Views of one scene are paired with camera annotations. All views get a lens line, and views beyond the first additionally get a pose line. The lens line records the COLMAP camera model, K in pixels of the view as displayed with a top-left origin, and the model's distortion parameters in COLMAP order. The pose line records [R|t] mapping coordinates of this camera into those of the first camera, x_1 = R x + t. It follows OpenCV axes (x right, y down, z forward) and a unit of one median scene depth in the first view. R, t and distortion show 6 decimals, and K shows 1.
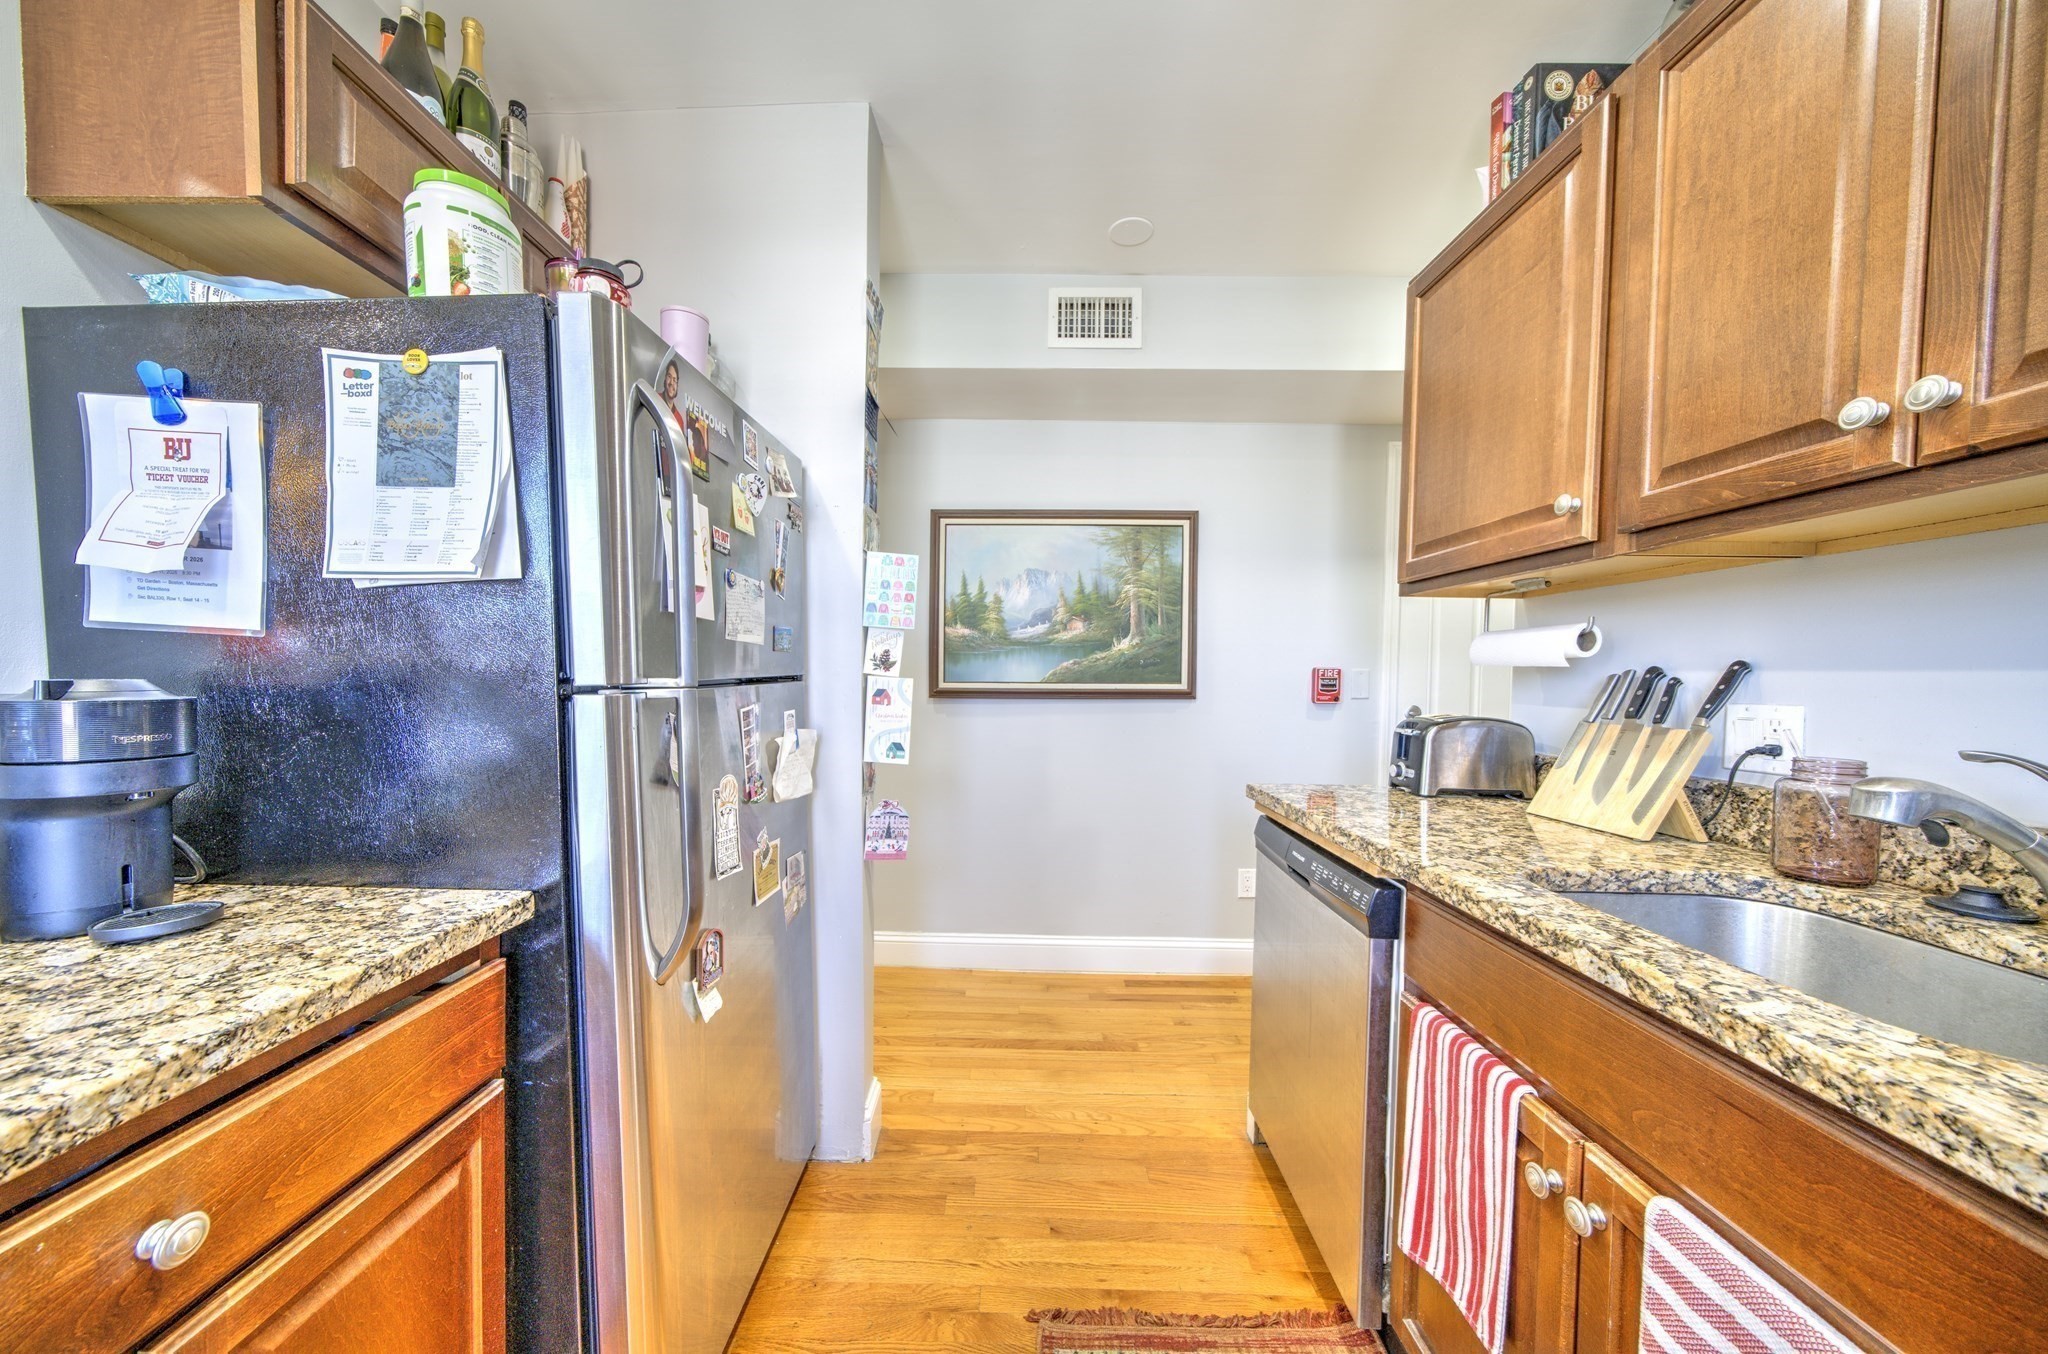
lens RADIAL K [[712.5, 0, 1009.3], [0, 712.5, 698.5], [0, 0, 1]] dist [-0.001990, 0.004006]
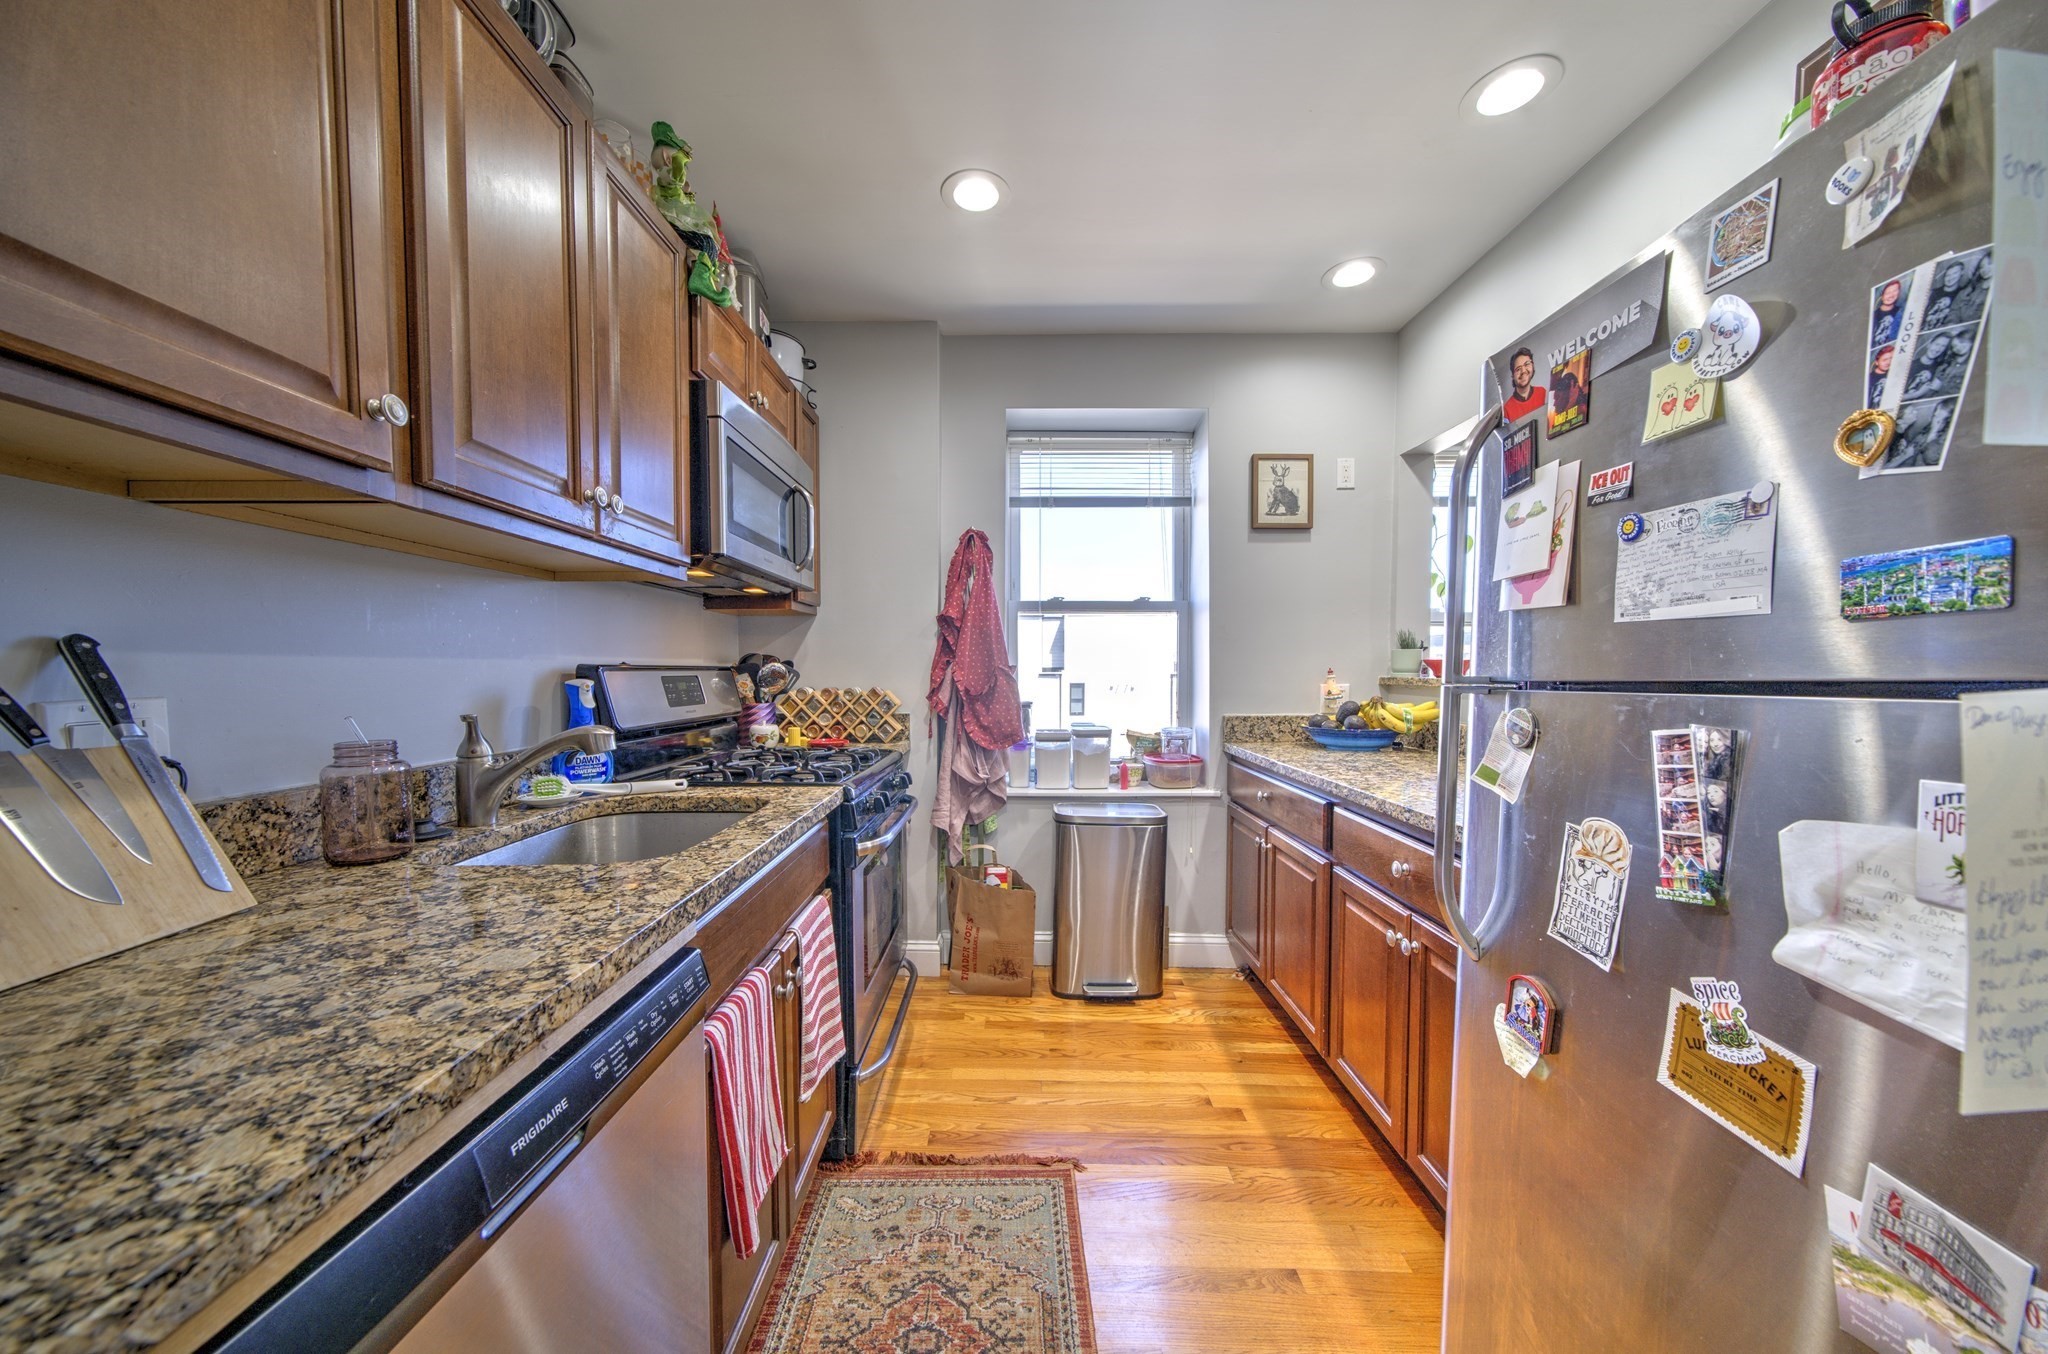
lens RADIAL K [[700.2, 0, 1013.3], [0, 700.2, 697.6], [0, 0, 1]] dist [-0.000091, 0.000044]
pose [[-0.999918, -0.012660, 0.002012, 0.073113], [-0.012469, 0.996980, 0.076648, -0.023632], [-0.002977, 0.076617, -0.997056, 0.730420]]
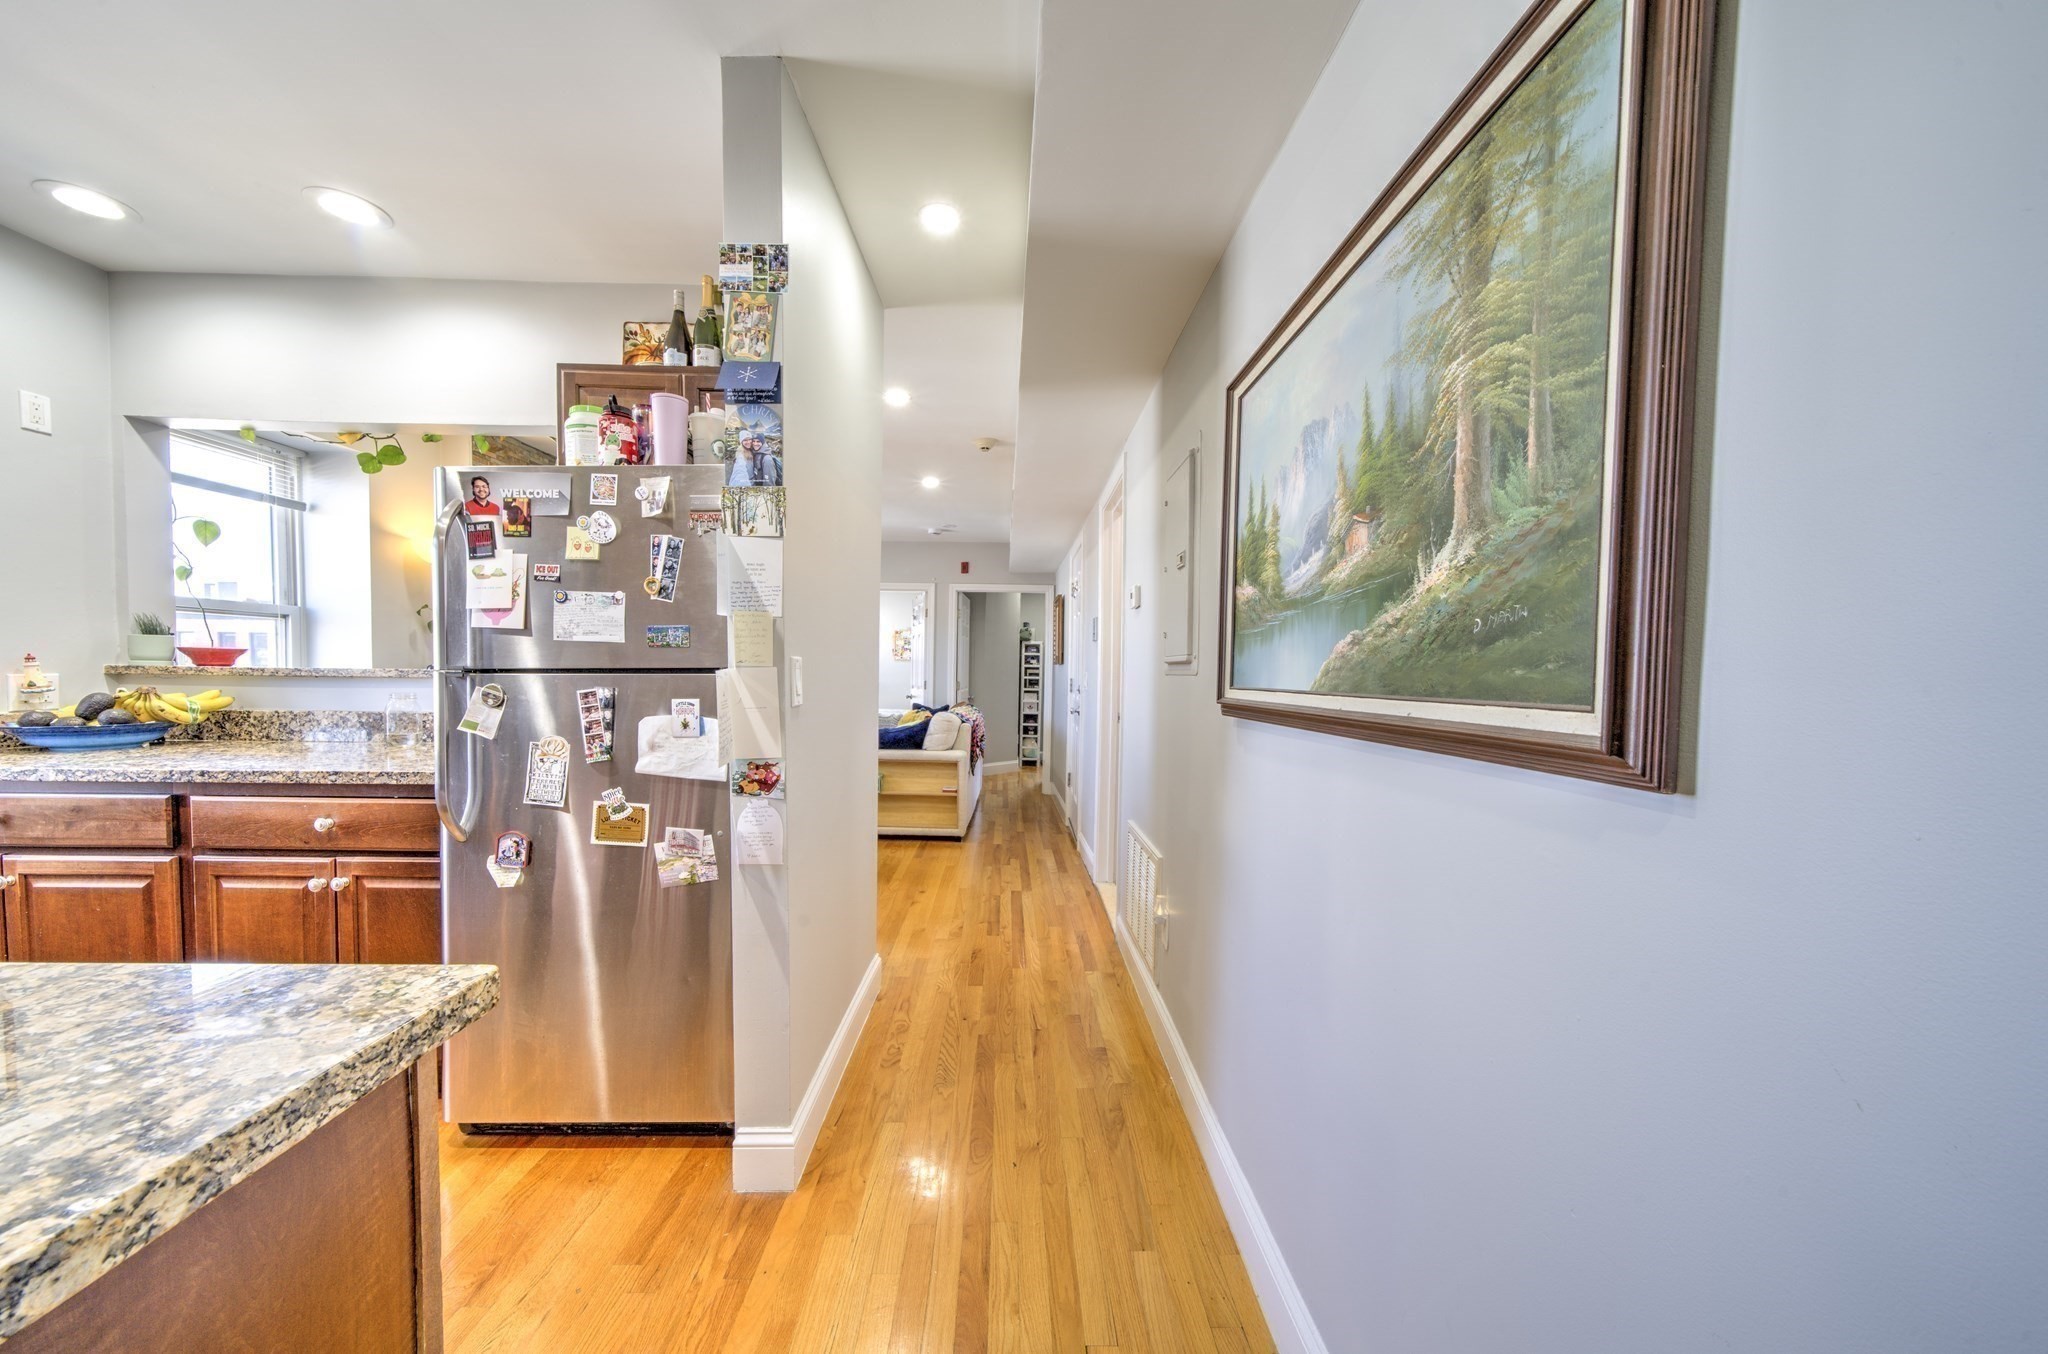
lens RADIAL K [[694.7, 0, 1015.7], [0, 694.7, 698.1], [0, 0, 1]] dist [-0.000124, 0.003386]
pose [[0.033547, 0.027449, -0.999060, 0.446379], [-0.050507, 0.998392, 0.025734, -0.021261], [0.998160, 0.049596, 0.034880, 0.818428]]
